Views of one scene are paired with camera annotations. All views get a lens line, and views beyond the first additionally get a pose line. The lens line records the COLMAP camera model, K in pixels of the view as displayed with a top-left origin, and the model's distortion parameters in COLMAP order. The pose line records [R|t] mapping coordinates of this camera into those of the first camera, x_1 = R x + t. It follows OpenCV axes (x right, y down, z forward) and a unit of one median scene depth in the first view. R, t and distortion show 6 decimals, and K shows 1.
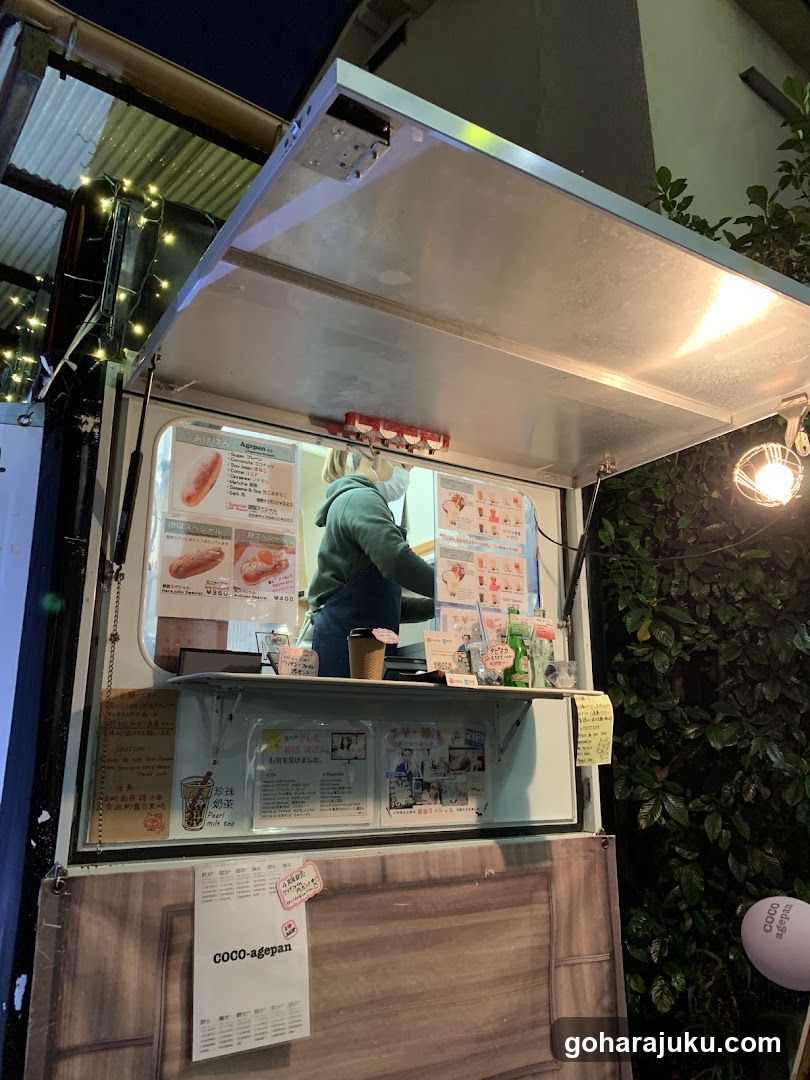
lens RADIAL K [[820.4, 0, 405.0], [0, 820.4, 540.0], [0, 0, 1]] dist [-0.007761, -0.006209]
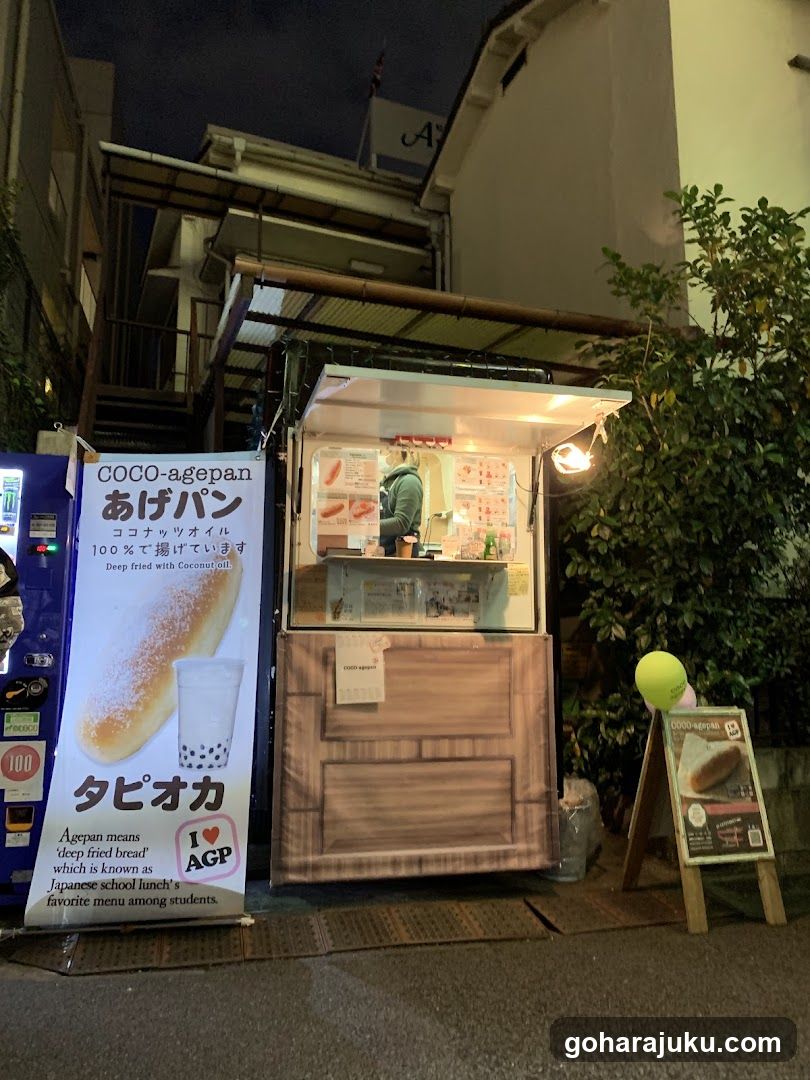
lens RADIAL K [[820.4, 0, 405.0], [0, 820.4, 540.0], [0, 0, 1]] dist [-0.007761, -0.006209]
pose [[0.952844, -0.046114, -0.299936, 0.612134], [0.074982, 0.993517, 0.085453, -0.069770], [0.294051, -0.103913, 0.950124, -1.107022]]
